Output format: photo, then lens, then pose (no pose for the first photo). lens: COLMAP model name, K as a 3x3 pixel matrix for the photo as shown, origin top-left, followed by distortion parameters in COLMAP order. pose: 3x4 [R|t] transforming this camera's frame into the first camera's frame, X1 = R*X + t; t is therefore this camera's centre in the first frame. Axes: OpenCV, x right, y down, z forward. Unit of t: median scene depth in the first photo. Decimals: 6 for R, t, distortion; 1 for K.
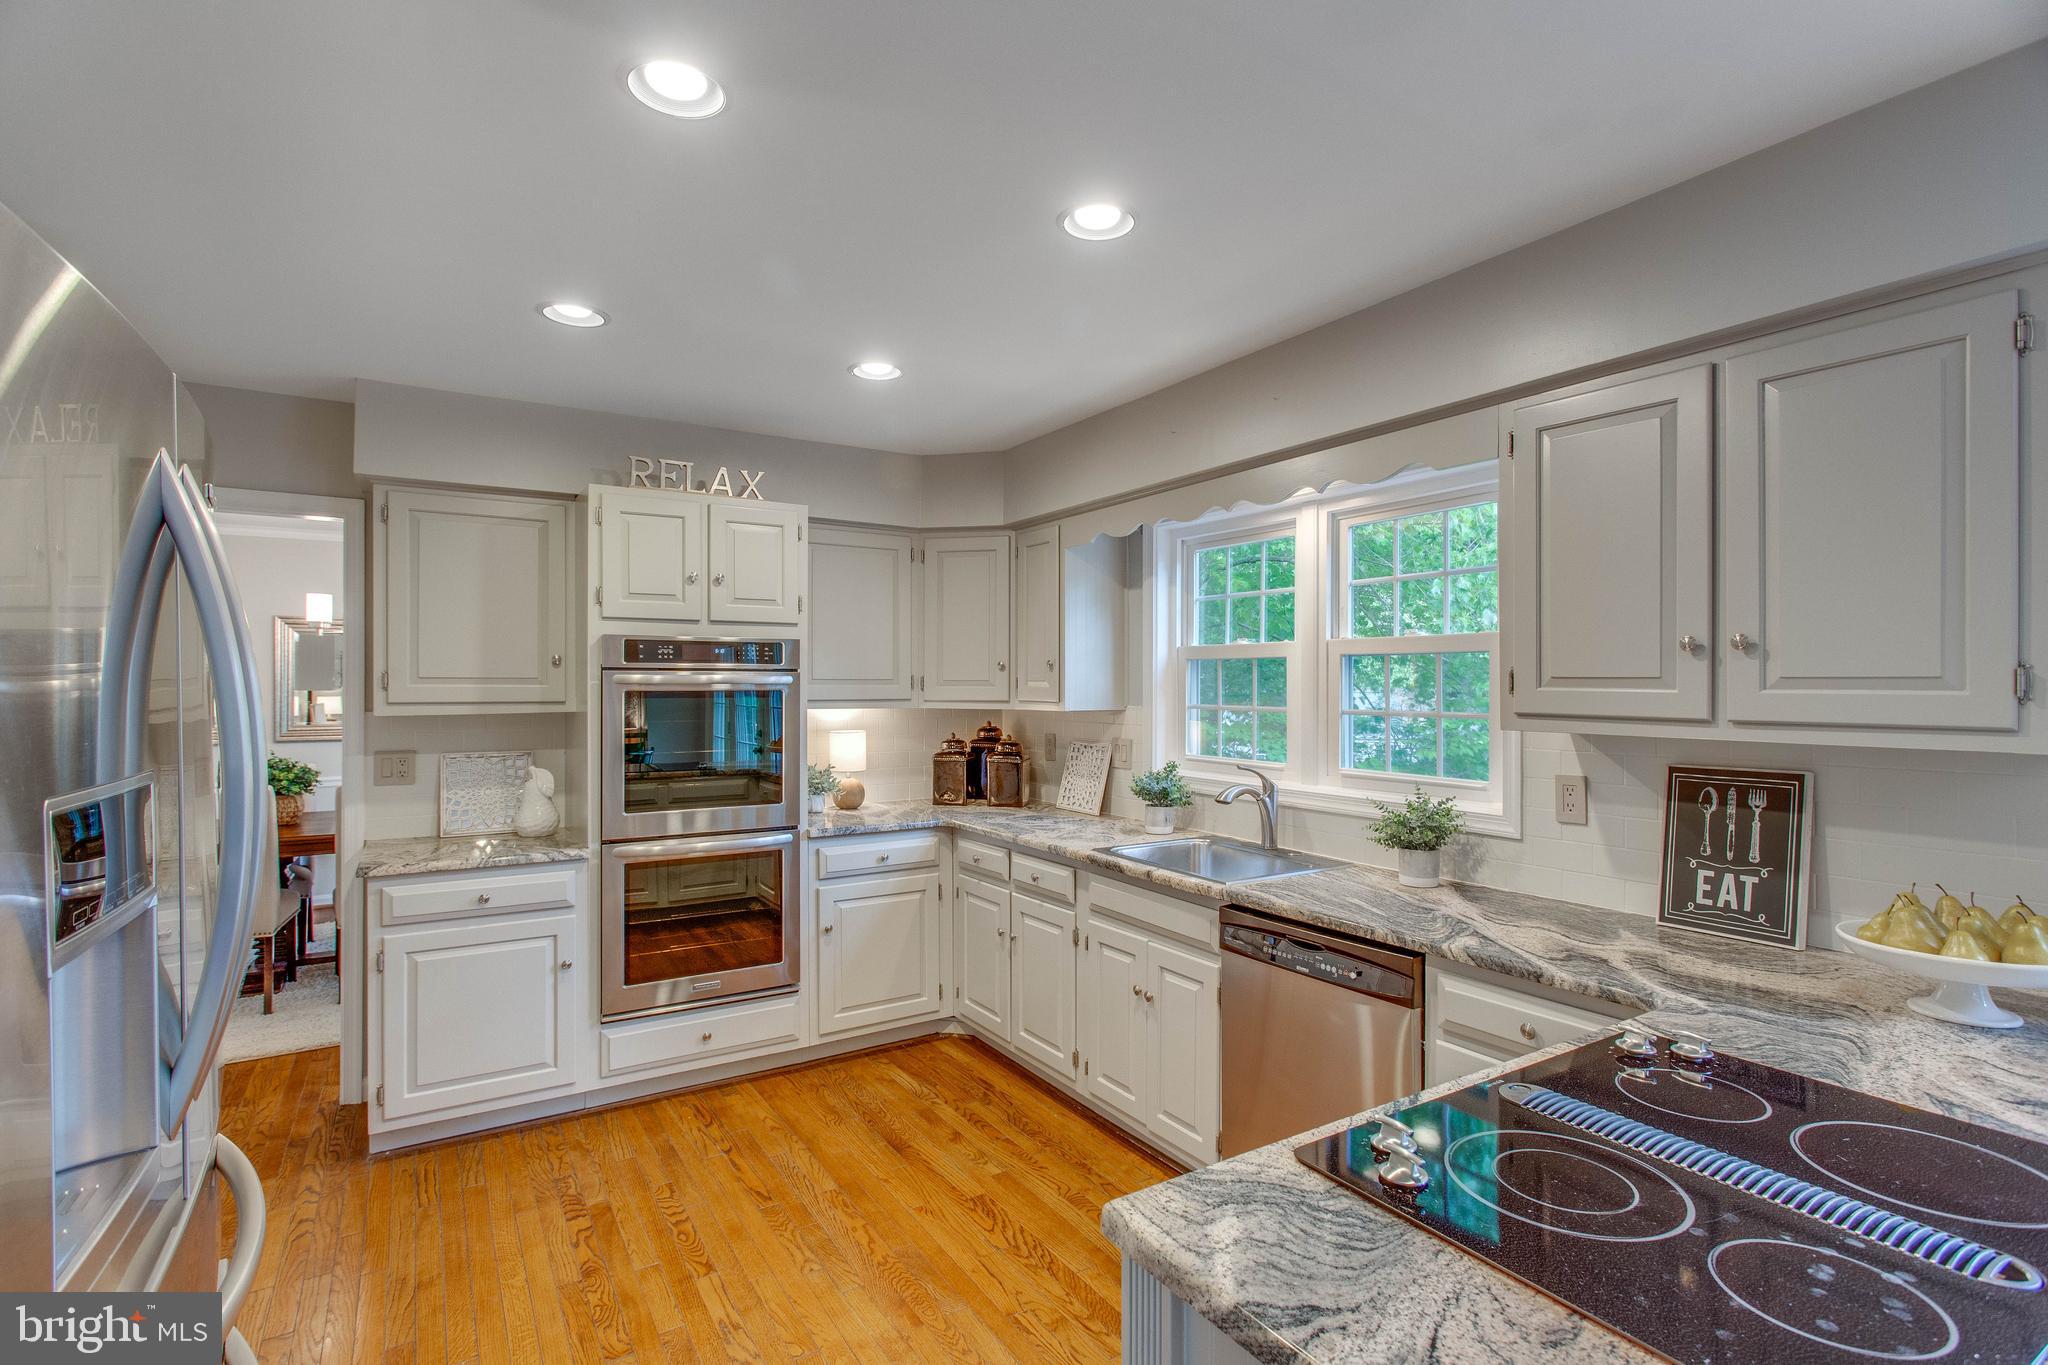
lens RADIAL K [[987.2, 0, 1017.3], [0, 987.2, 684.7], [0, 0, 1]] dist [-0.000835, -0.000026]
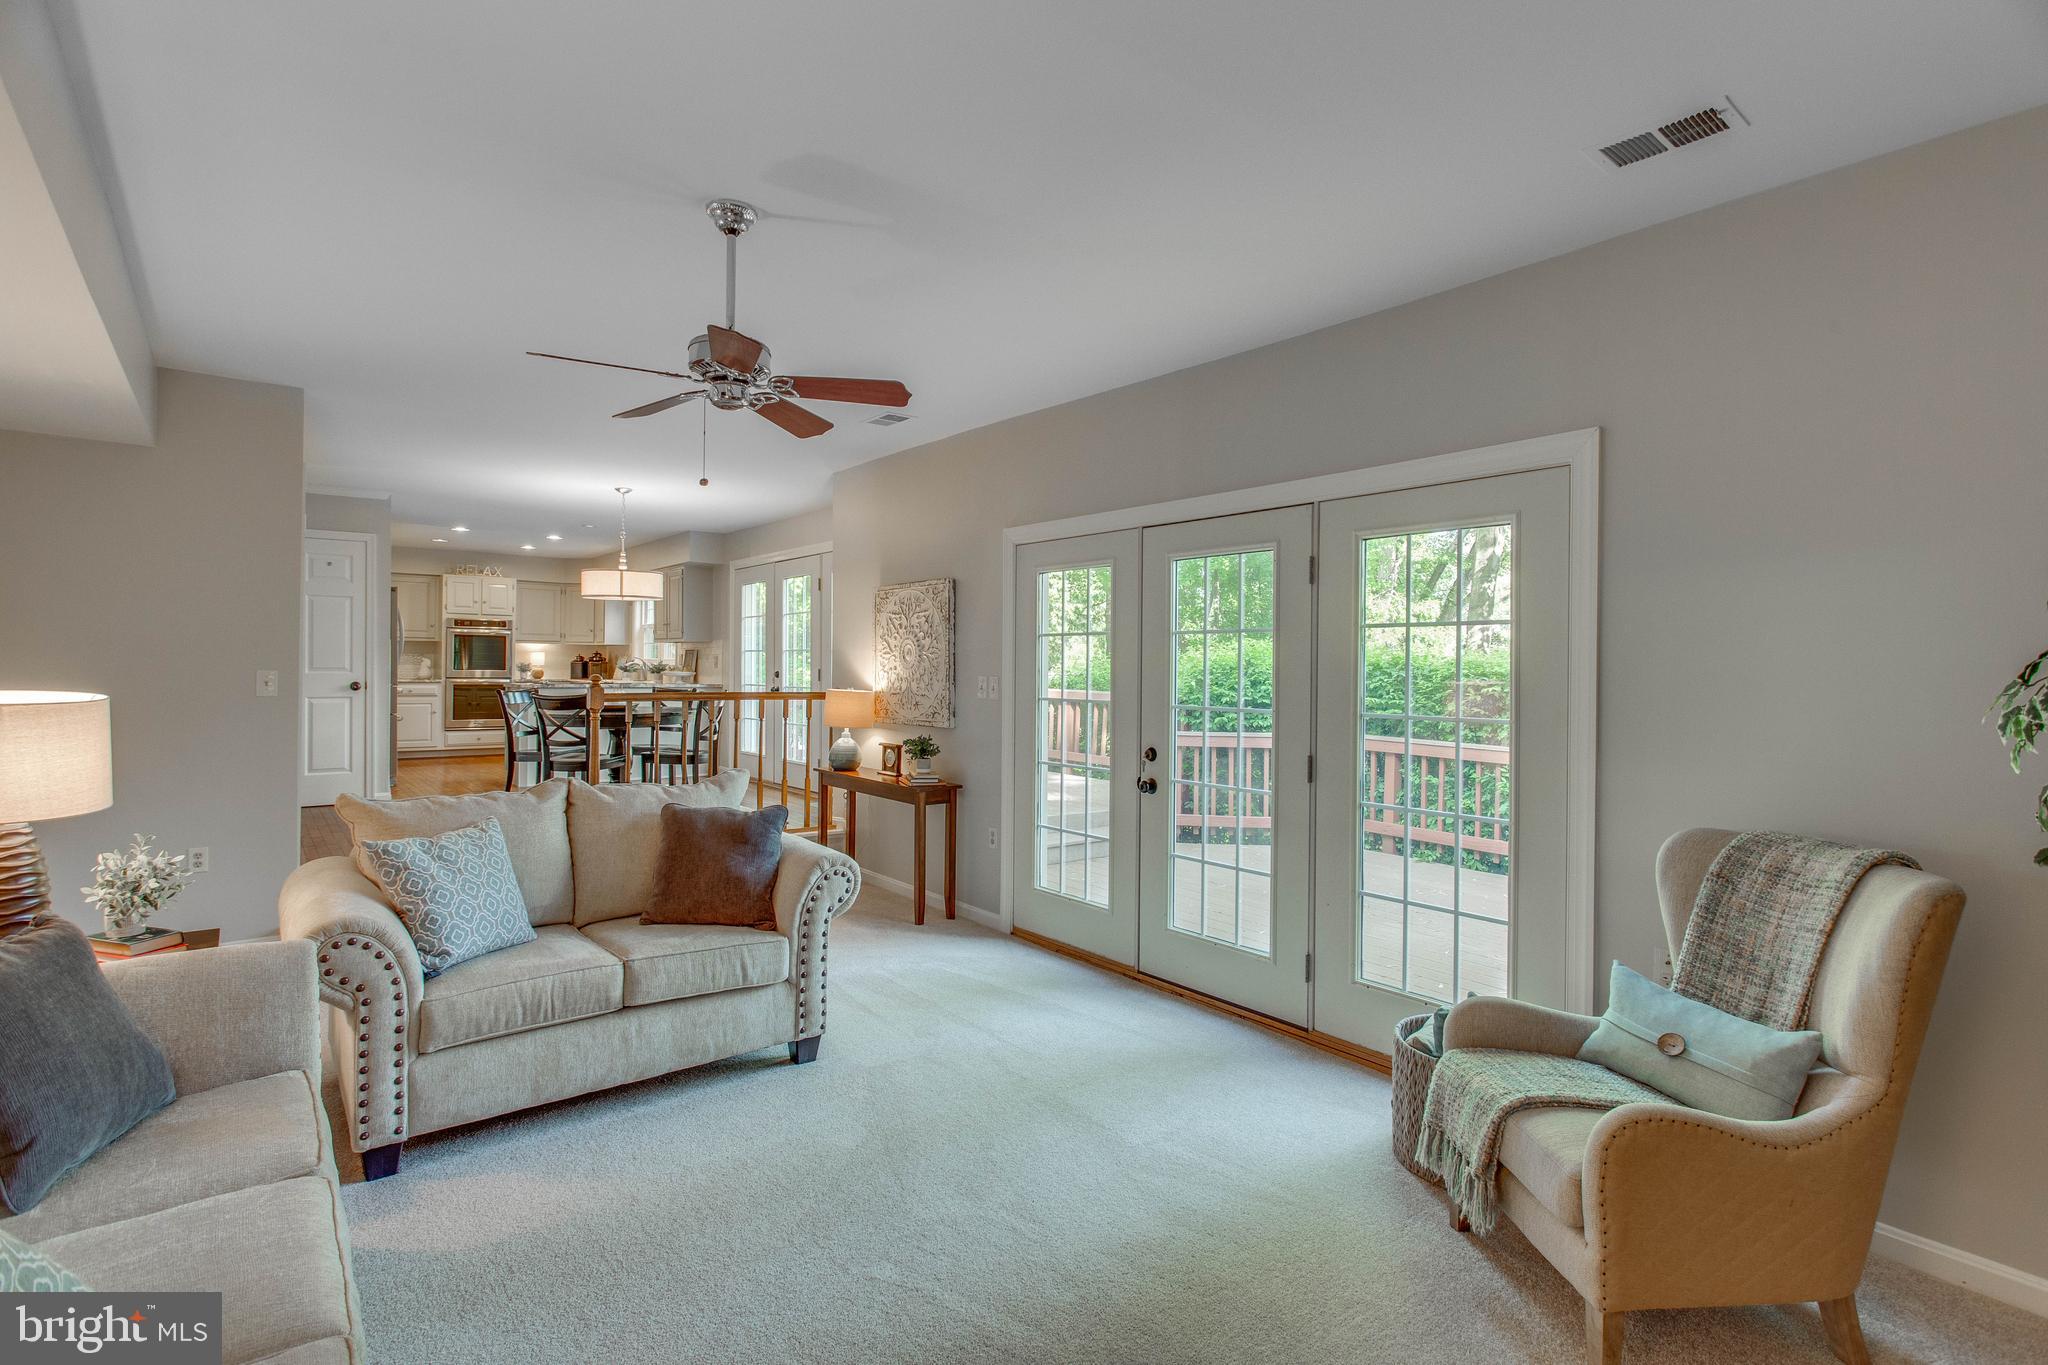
lens RADIAL K [[987.2, 0, 1035.2], [0, 987.2, 675.6], [0, 0, 1]] dist [-0.000835, -0.000026]
pose [[0.990315, 0.012857, 0.138243, 1.076176], [-0.012821, 0.999917, -0.001153, 0.122579], [-0.138246, -0.000630, 0.990398, -2.548871]]
